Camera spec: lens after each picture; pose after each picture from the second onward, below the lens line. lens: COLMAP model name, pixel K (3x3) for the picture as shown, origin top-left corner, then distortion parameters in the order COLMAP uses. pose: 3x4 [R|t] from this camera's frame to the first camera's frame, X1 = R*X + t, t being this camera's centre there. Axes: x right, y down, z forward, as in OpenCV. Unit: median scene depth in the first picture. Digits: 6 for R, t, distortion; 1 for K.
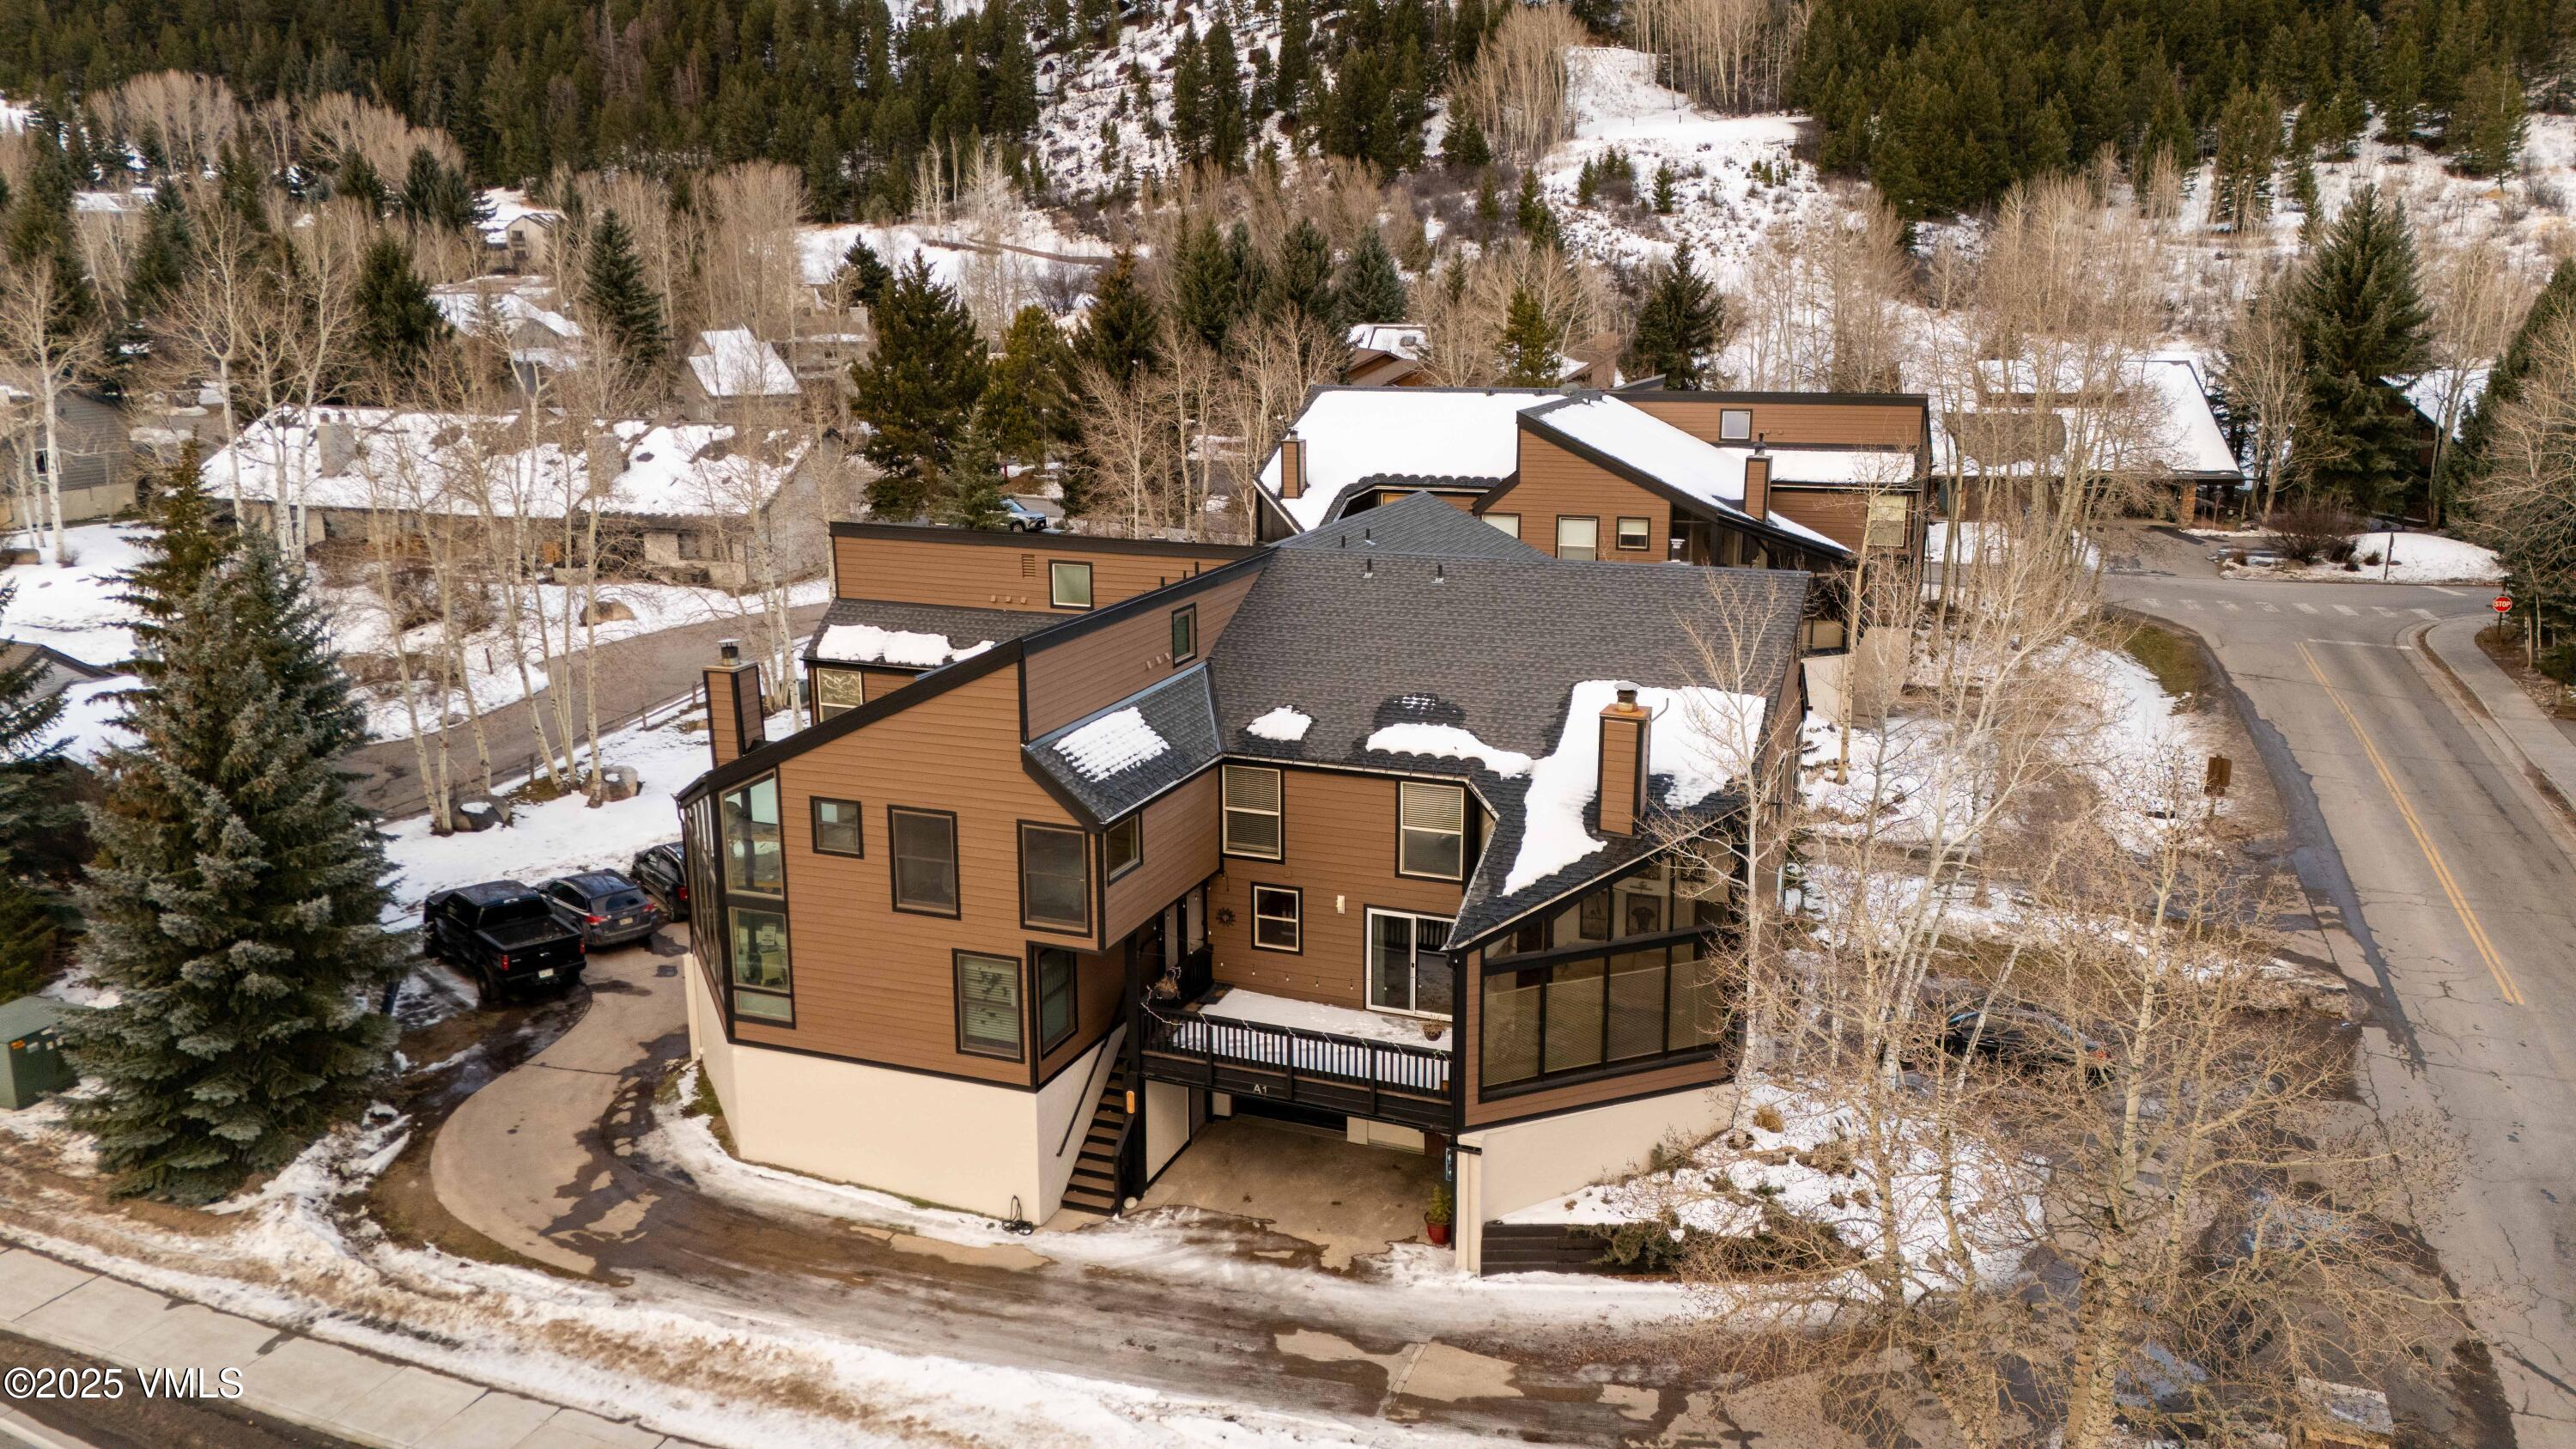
lens RADIAL K [[1915.6, 0, 1288.0], [0, 1915.6, 724.5], [0, 0, 1]] dist [0.104095, -0.123728]
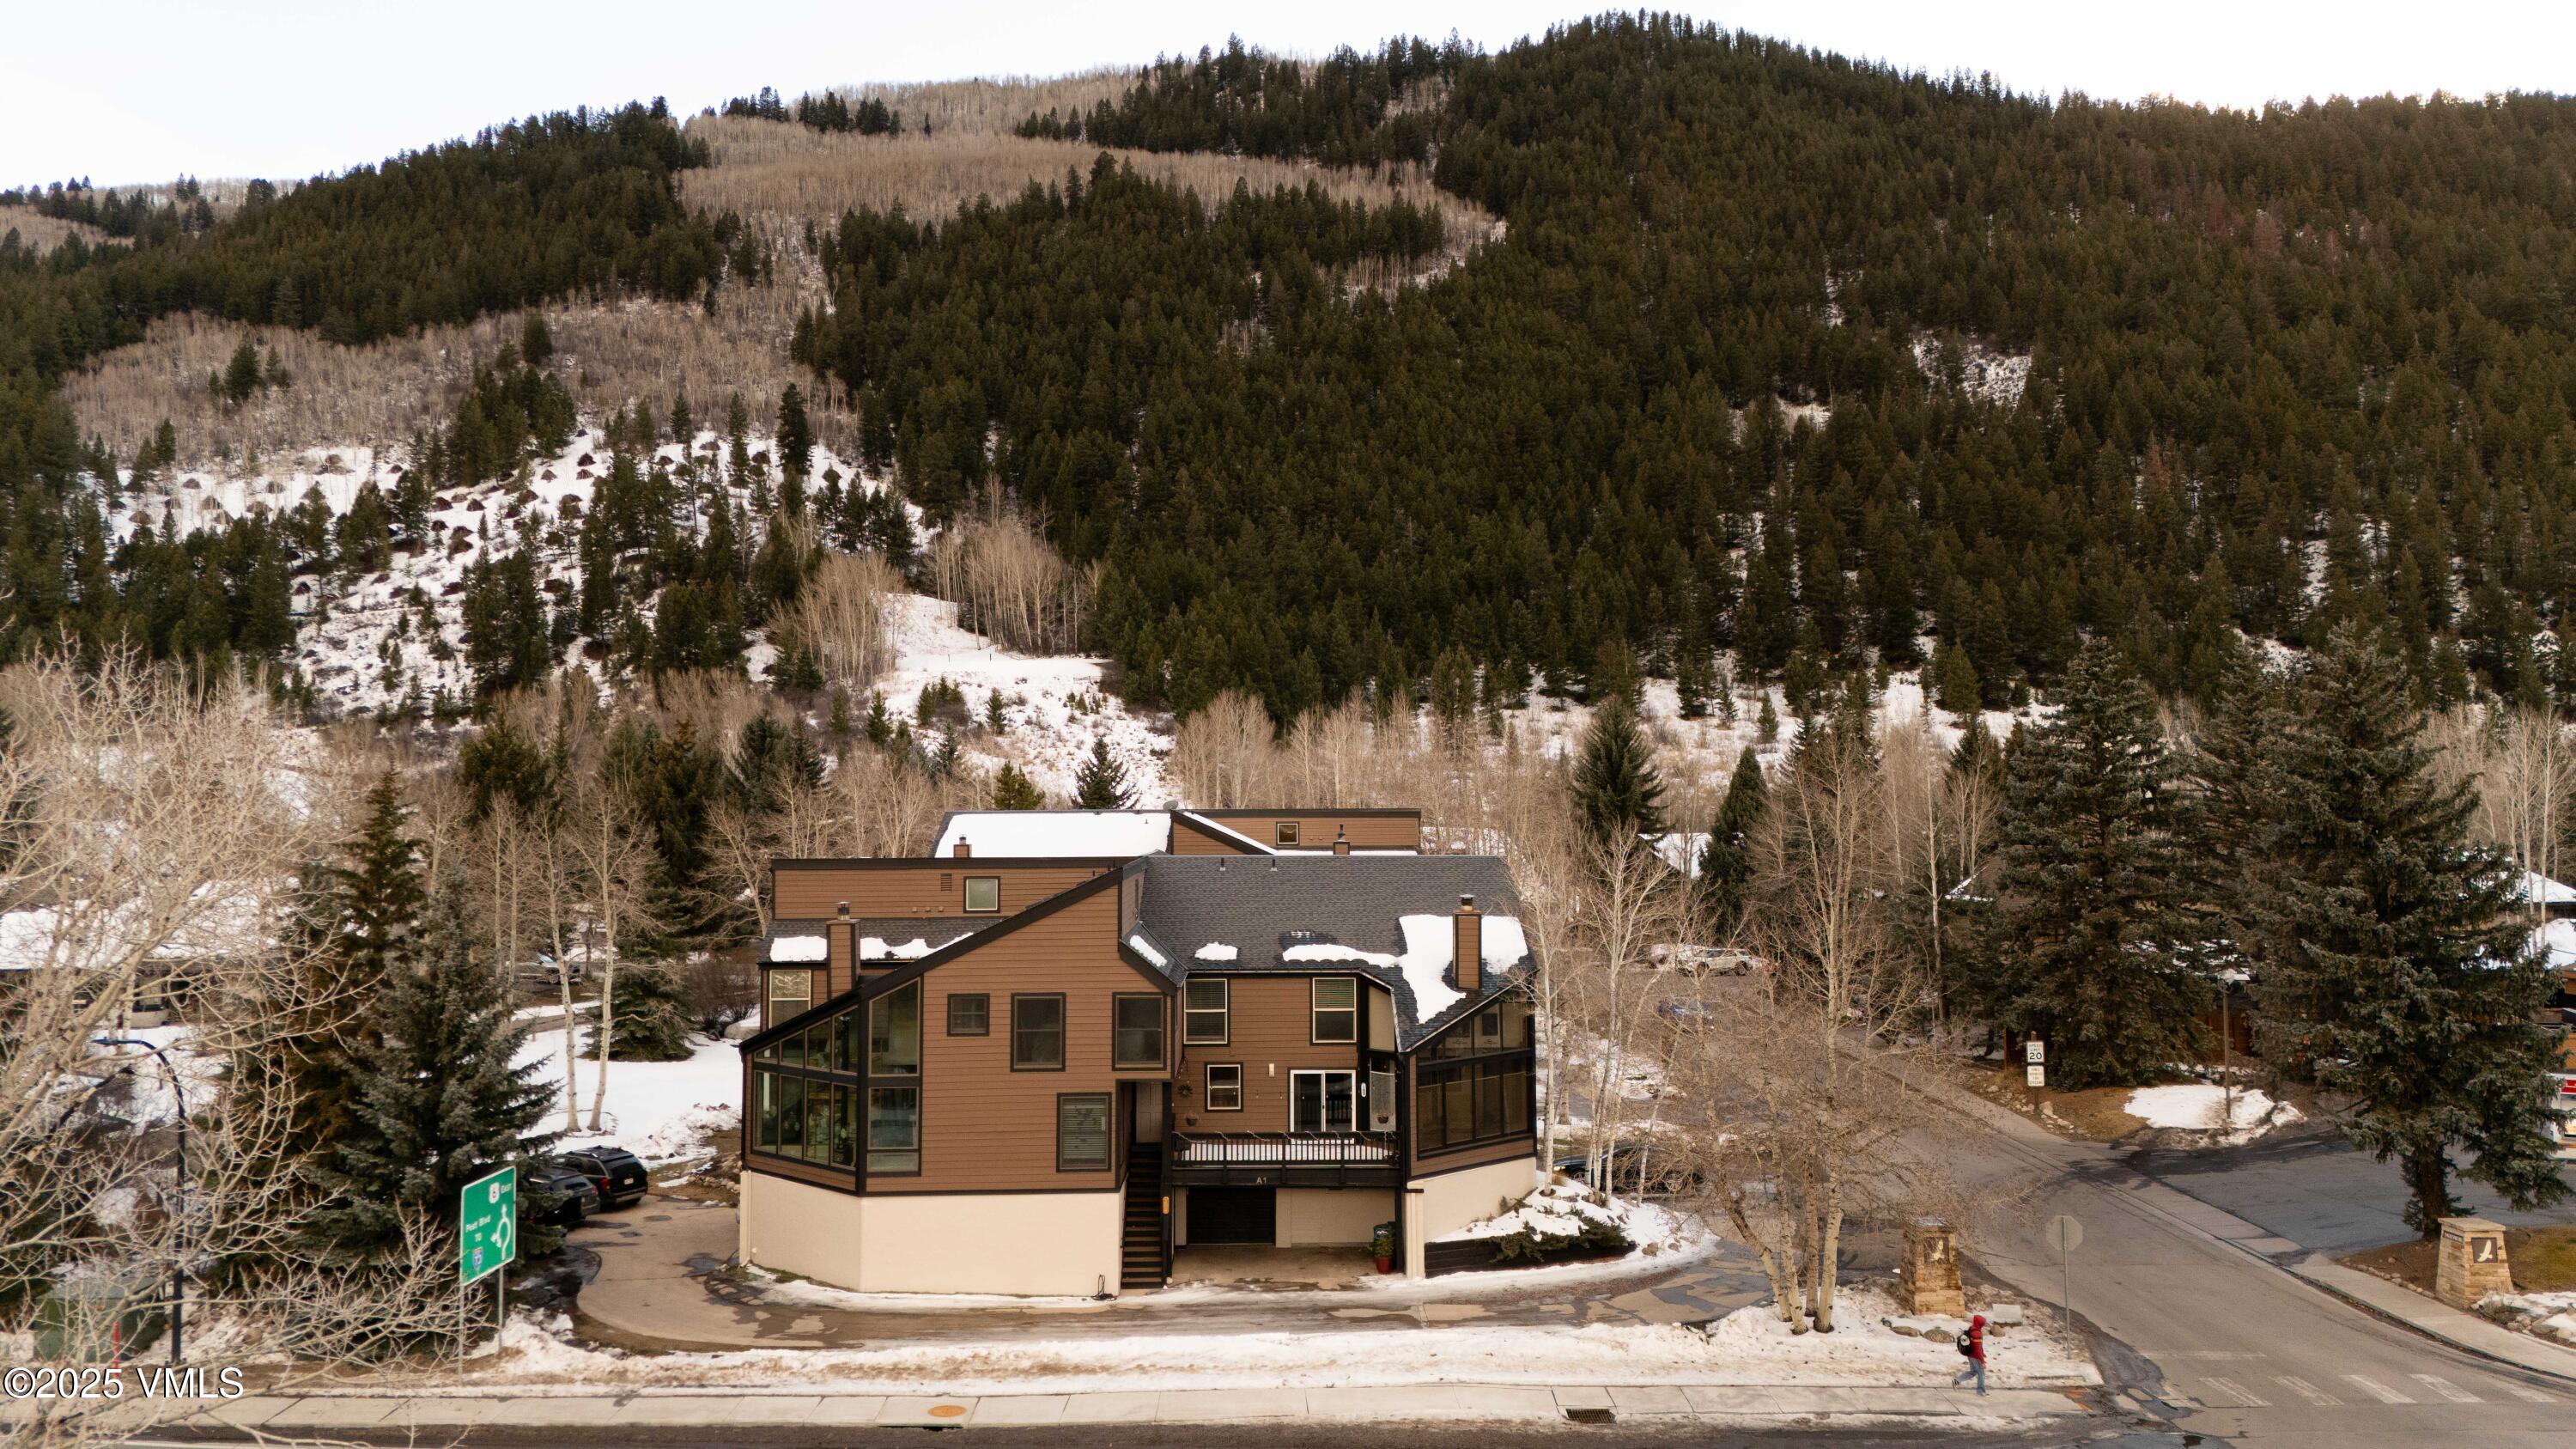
lens RADIAL K [[2006.1, 0, 1297.4], [0, 2006.1, 722.4], [0, 0, 1]] dist [0.106560, -0.135455]
pose [[0.920151, 0.018158, 0.391143, -0.562477], [0.091136, 0.961560, -0.259031, 0.238937], [-0.380811, 0.273995, 0.883125, -0.443427]]
